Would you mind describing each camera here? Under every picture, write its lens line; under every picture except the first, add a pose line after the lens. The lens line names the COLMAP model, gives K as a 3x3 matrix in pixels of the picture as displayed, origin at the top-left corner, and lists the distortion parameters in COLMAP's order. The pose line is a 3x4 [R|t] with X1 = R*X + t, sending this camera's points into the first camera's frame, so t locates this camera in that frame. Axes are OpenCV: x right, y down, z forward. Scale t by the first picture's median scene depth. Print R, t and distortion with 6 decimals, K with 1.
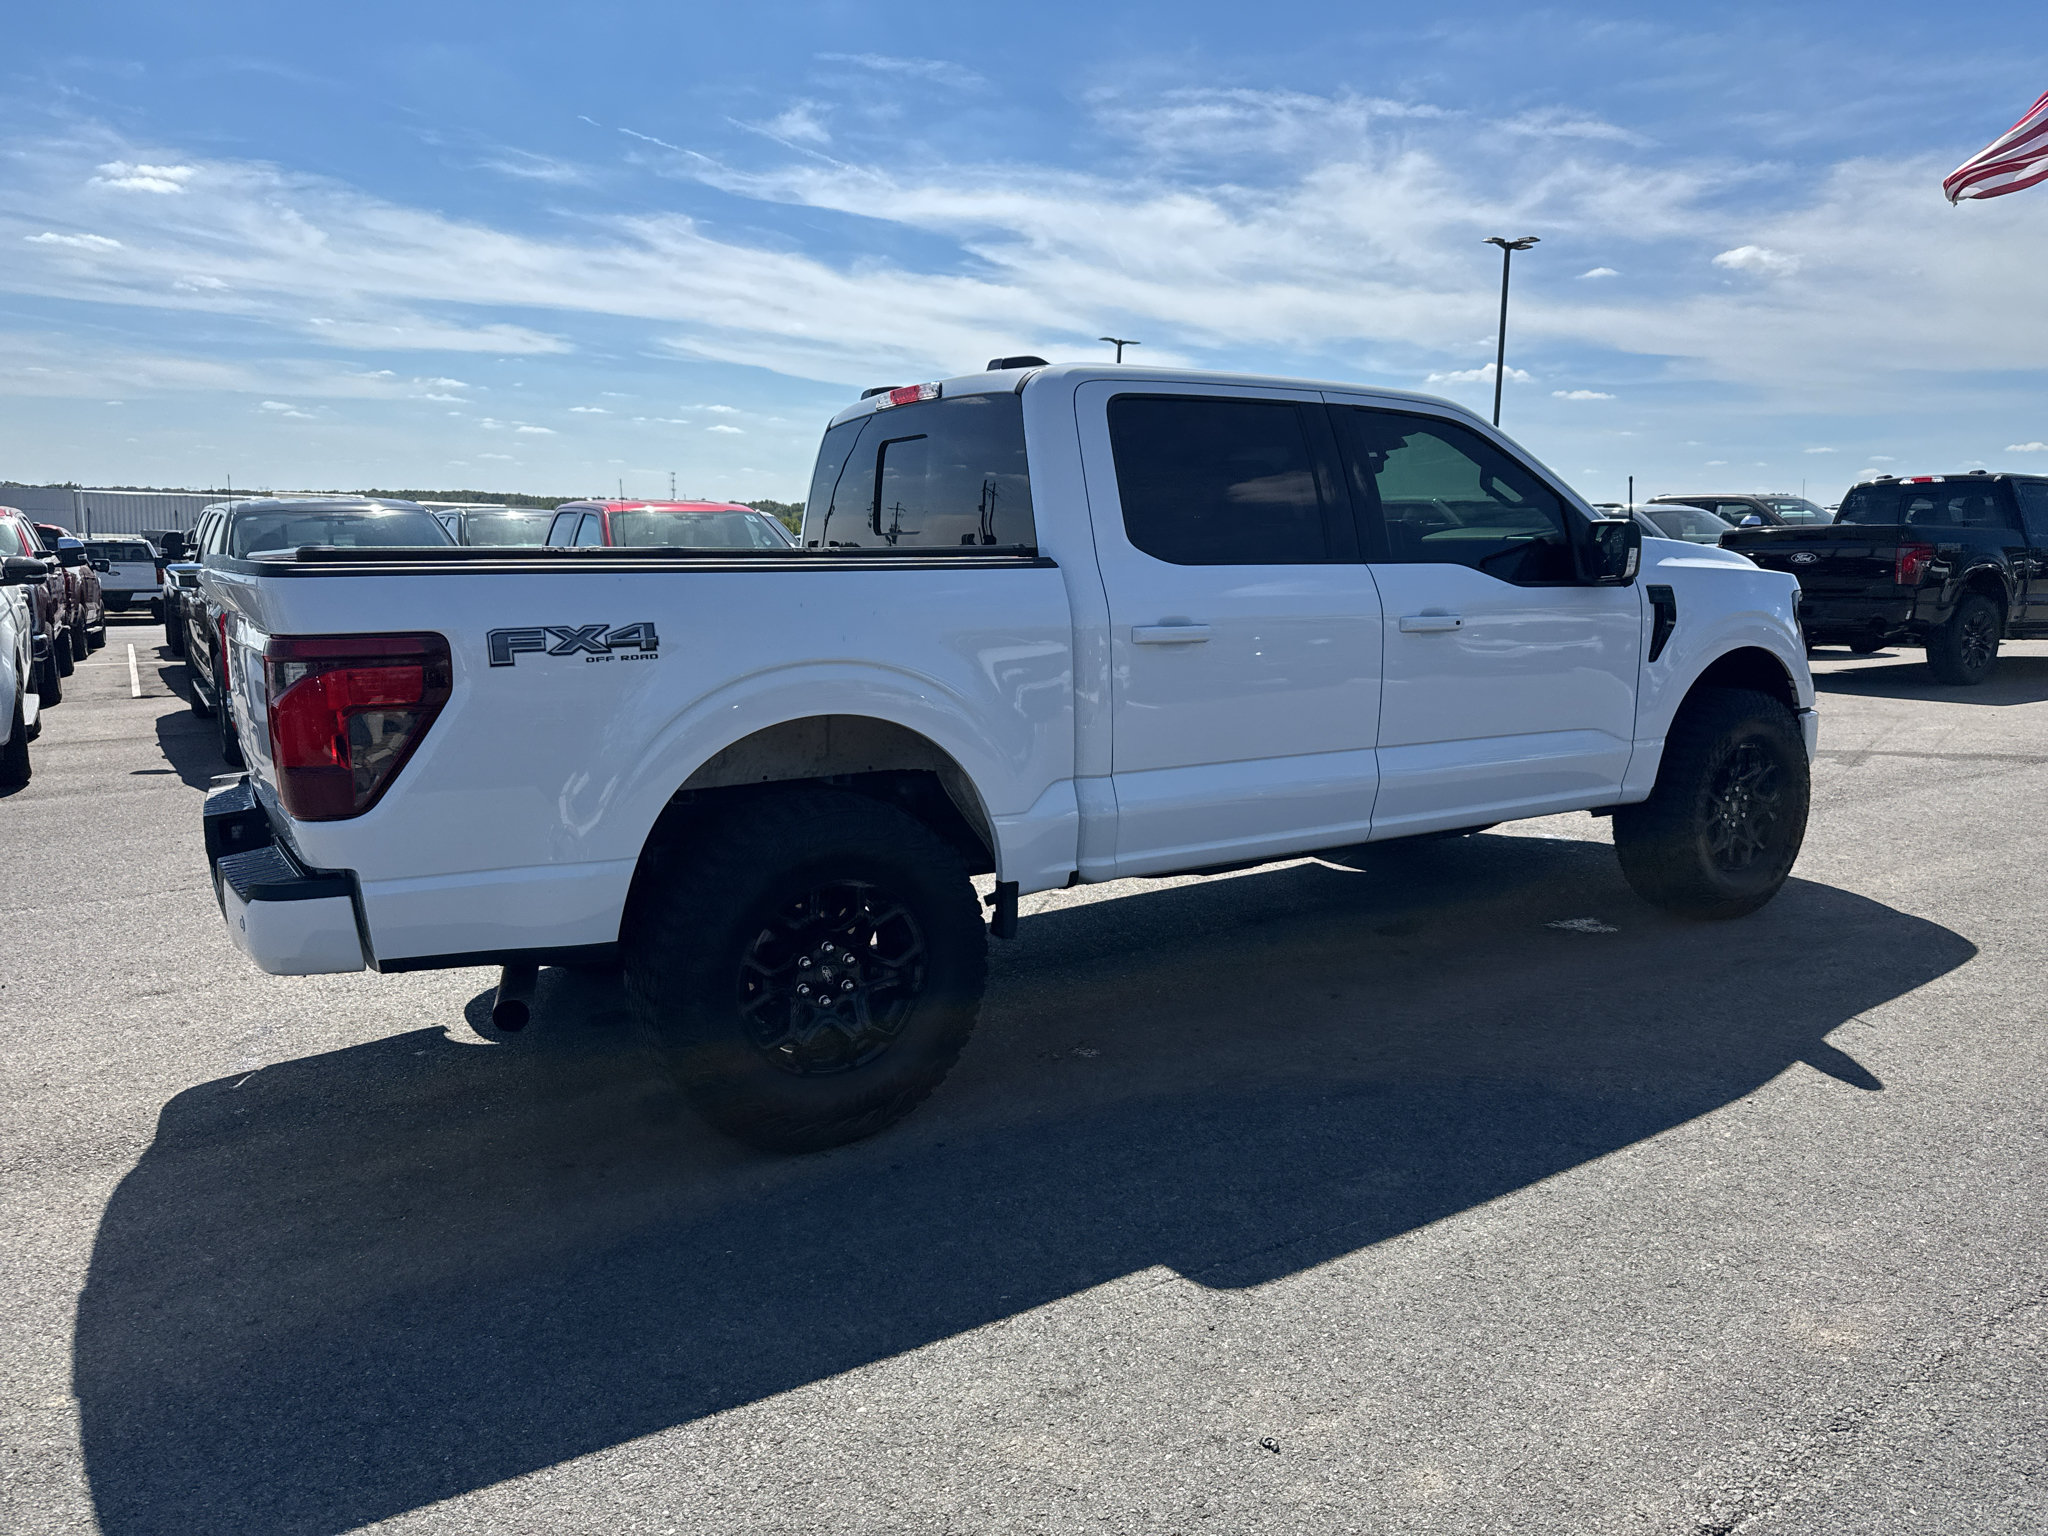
lens RADIAL K [[1441.8, 0, 1056.4], [0, 1441.8, 787.0], [0, 0, 1]] dist [0.020111, -0.022696]
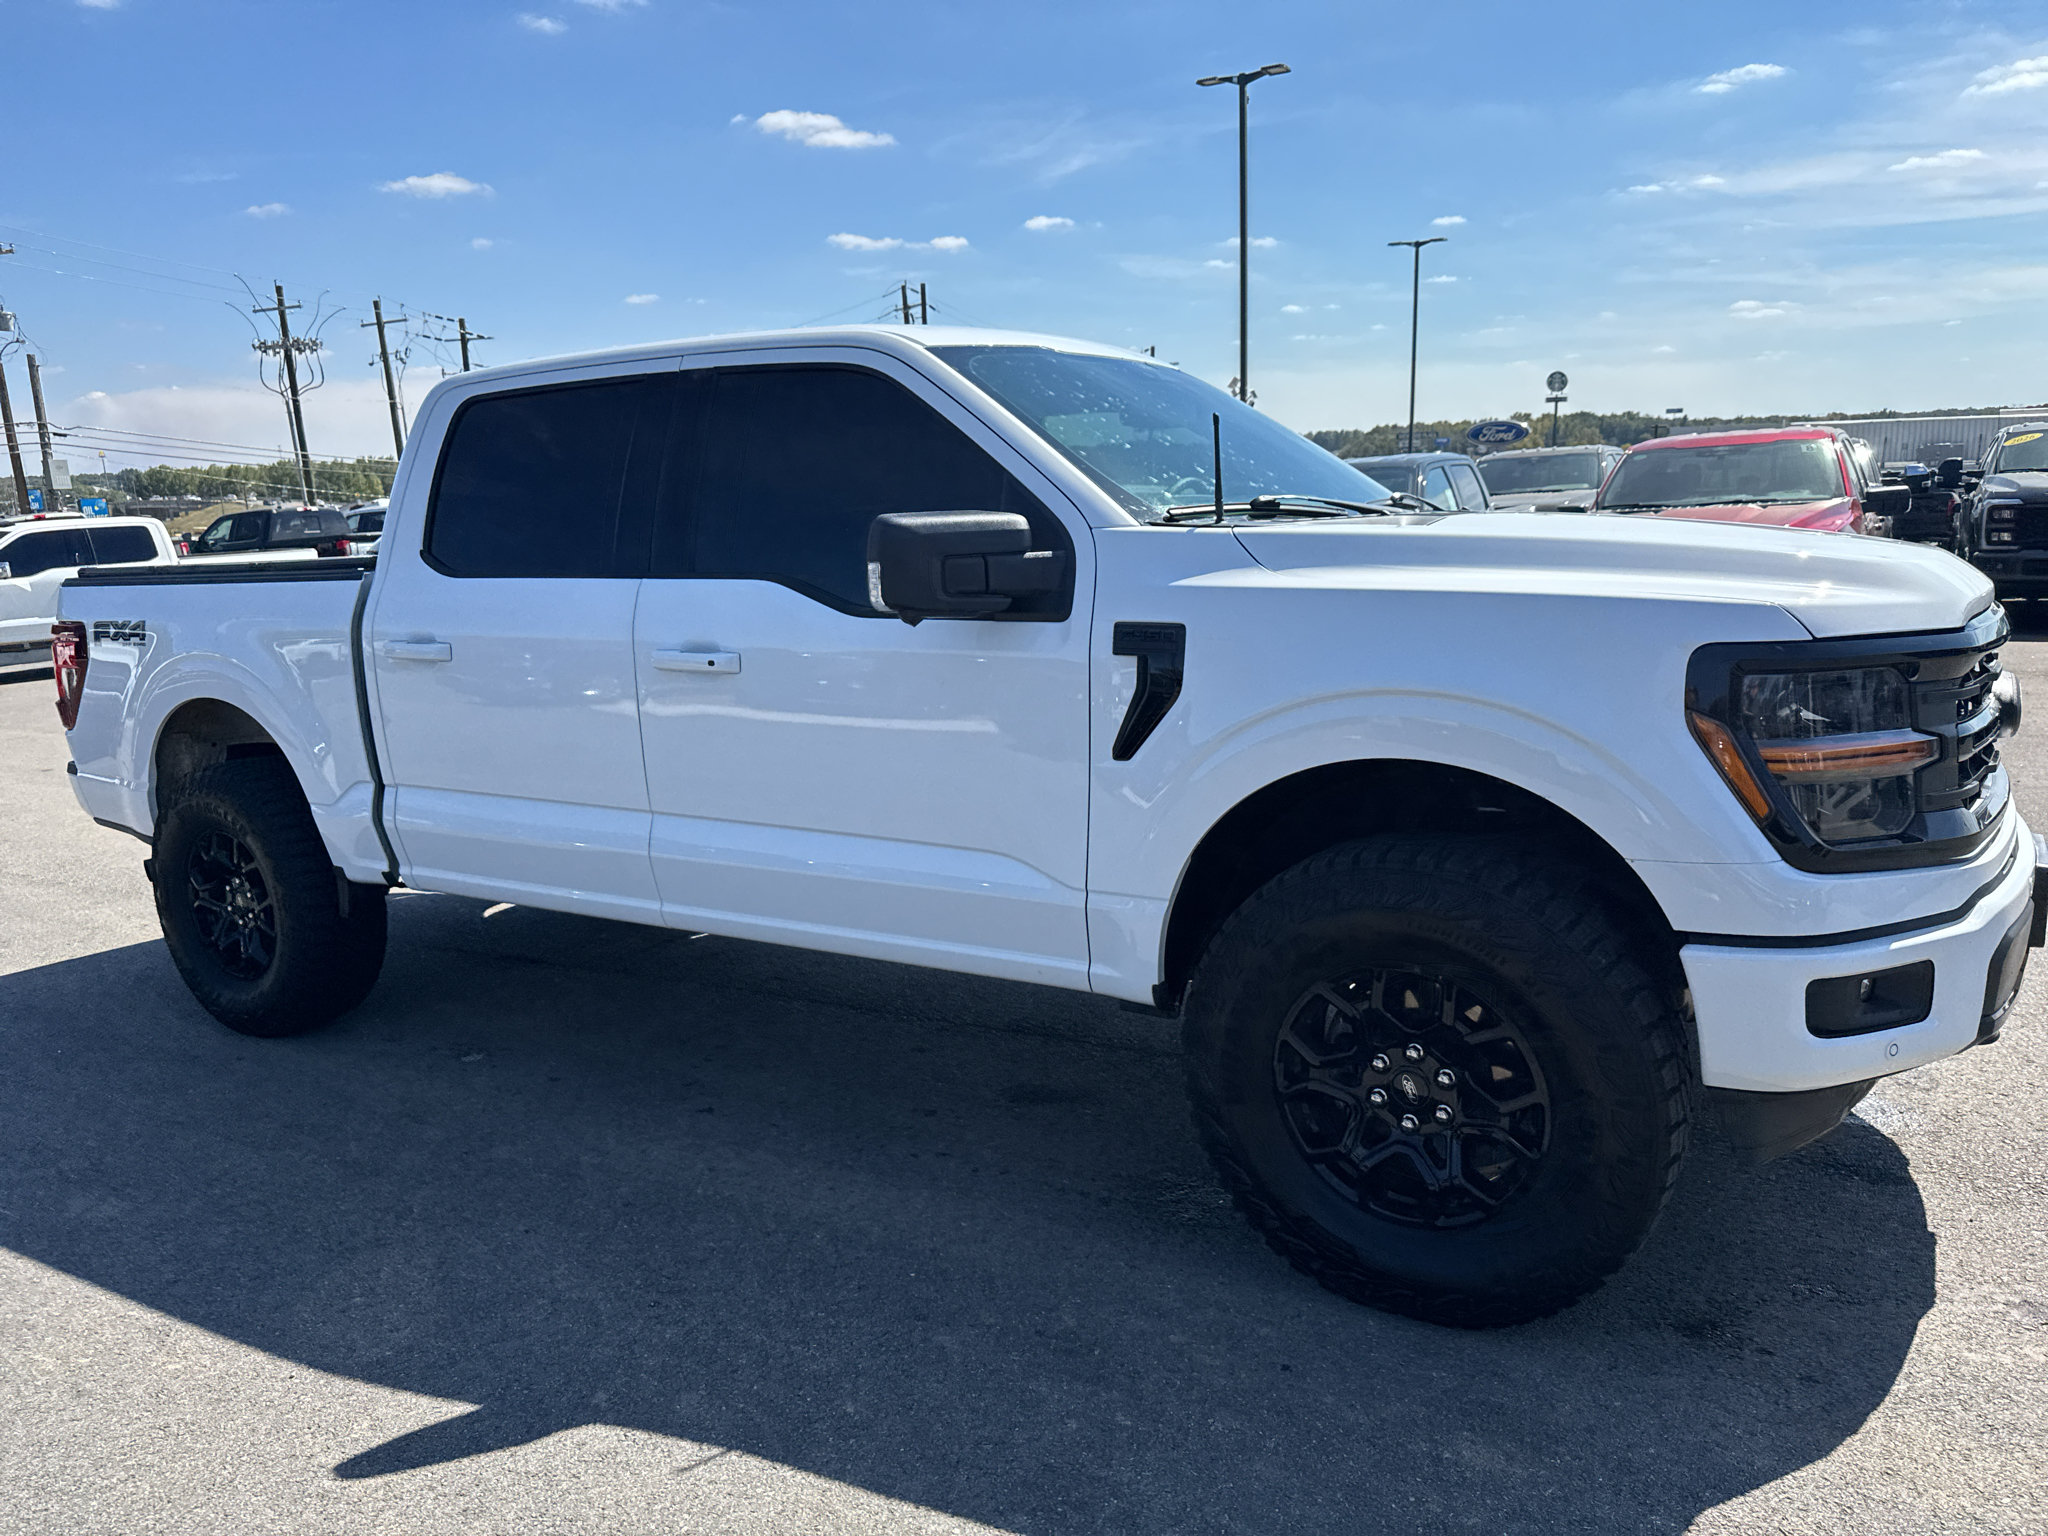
lens RADIAL K [[1467.5, 0, 1019.4], [0, 1467.5, 790.0], [0, 0, 1]] dist [0.026434, -0.036182]
pose [[0.431958, 0.153907, -0.888665, 1.125820], [-0.109204, 0.987008, 0.117858, -0.171590], [0.895258, 0.046136, 0.443153, 0.907653]]
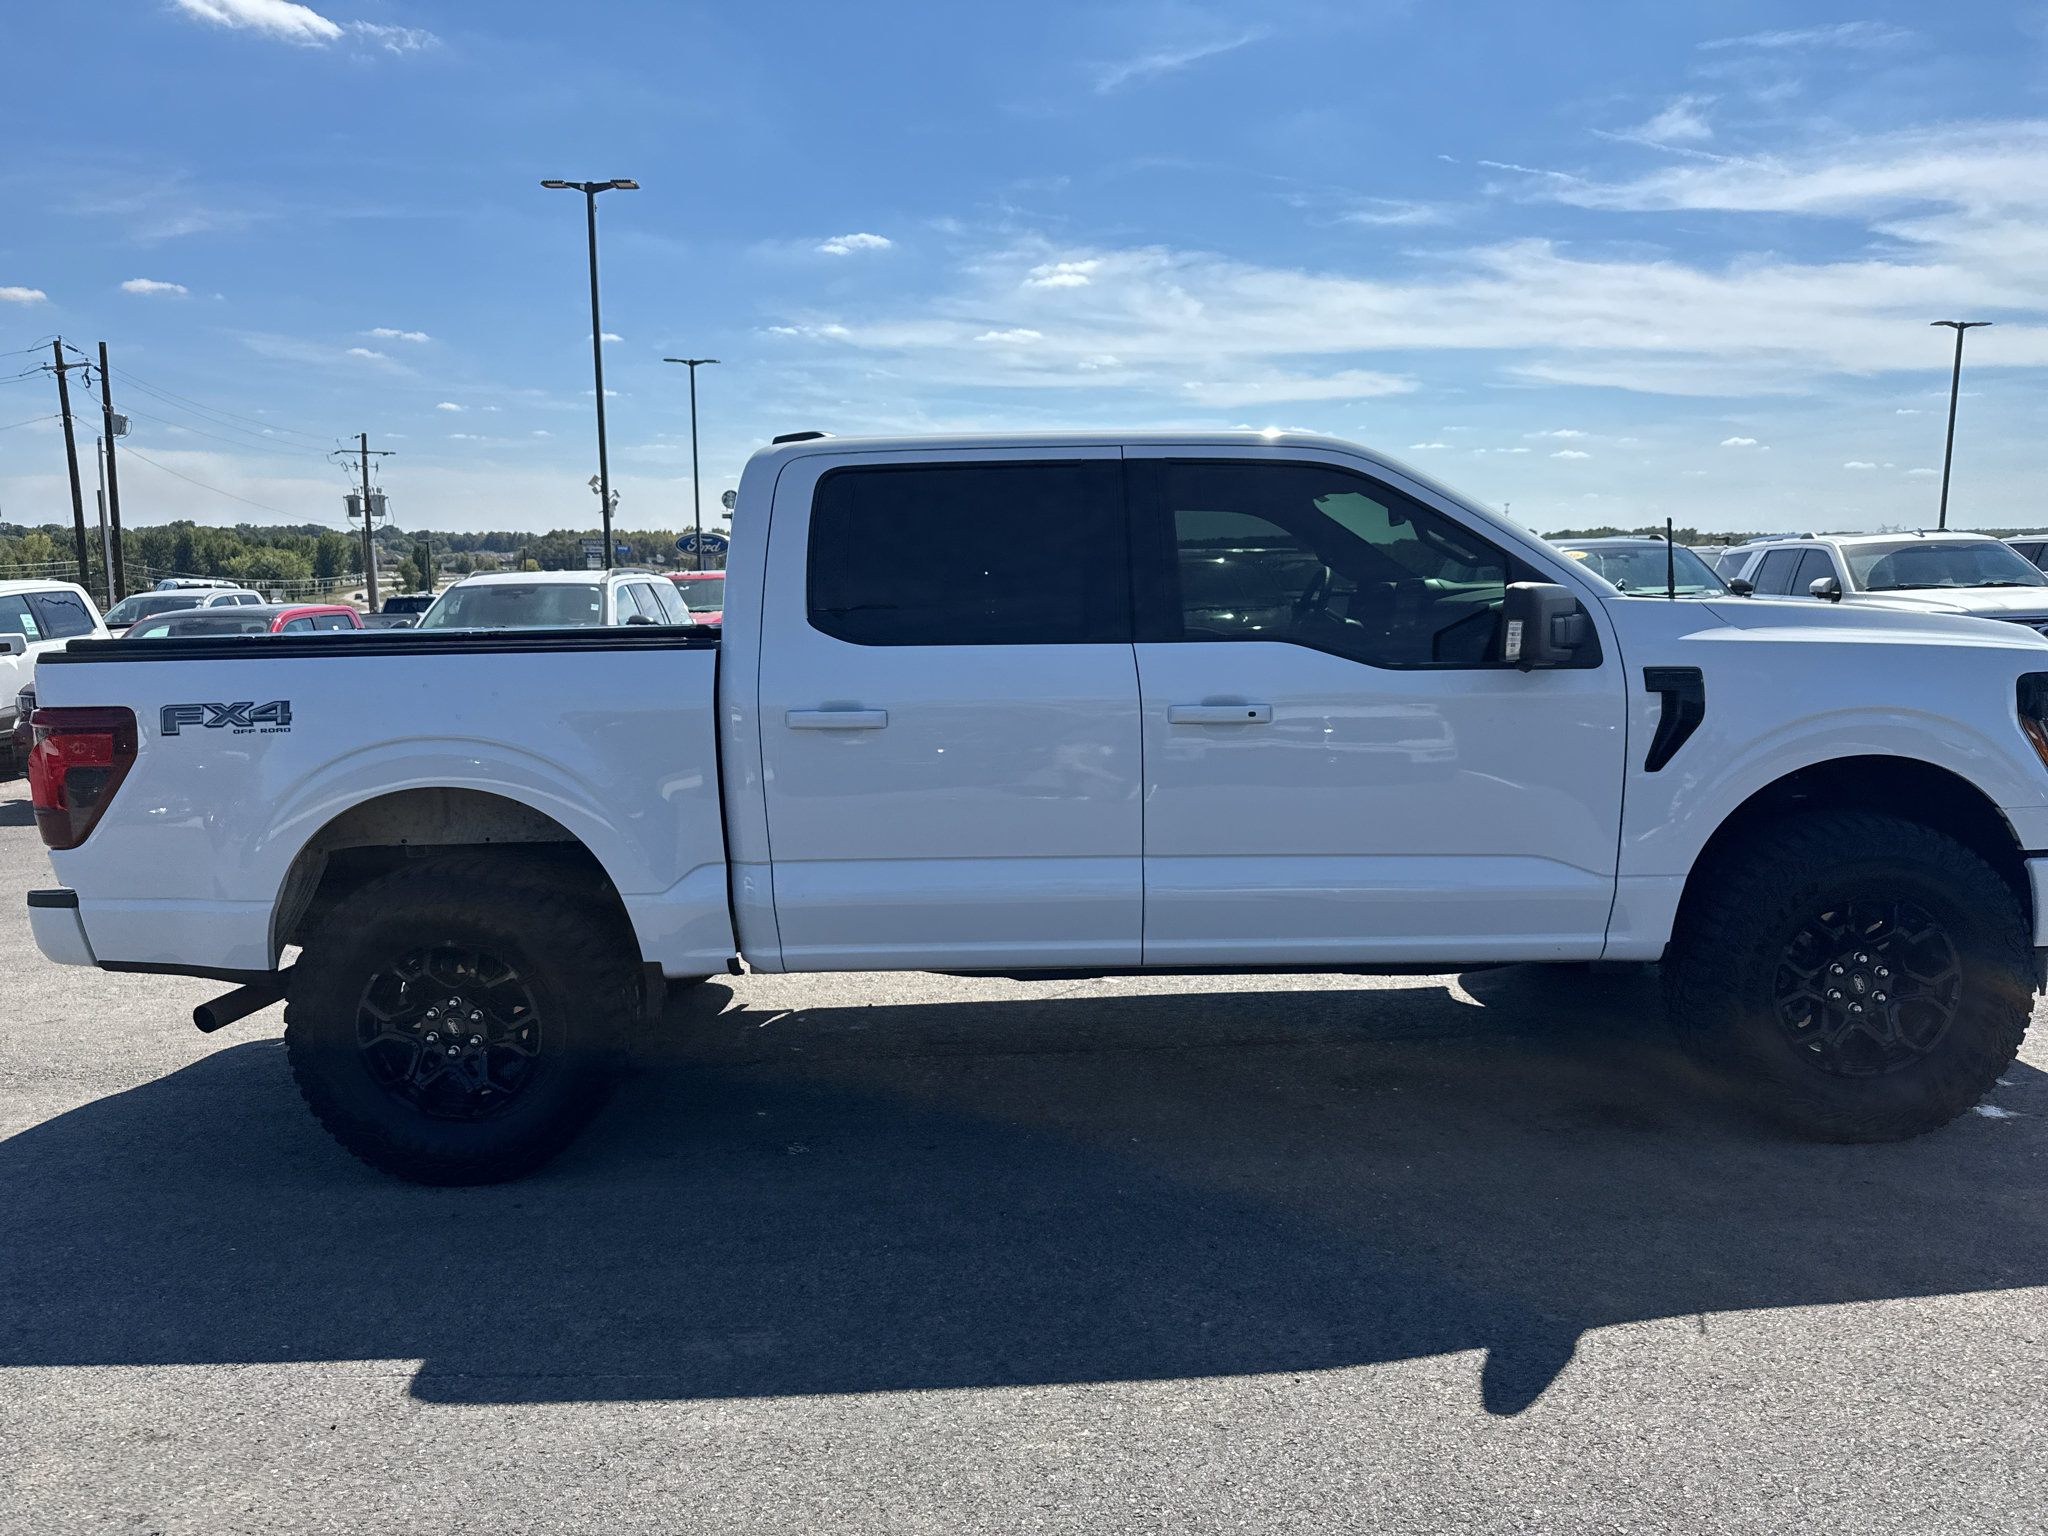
lens RADIAL K [[1463.1, 0, 1026.8], [0, 1463.1, 776.8], [0, 0, 1]] dist [0.041983, -0.054495]
pose [[0.841014, 0.054205, -0.538291, 0.689550], [-0.071483, 0.997378, -0.011248, -0.065534], [0.536270, 0.047939, 0.842684, 0.256809]]
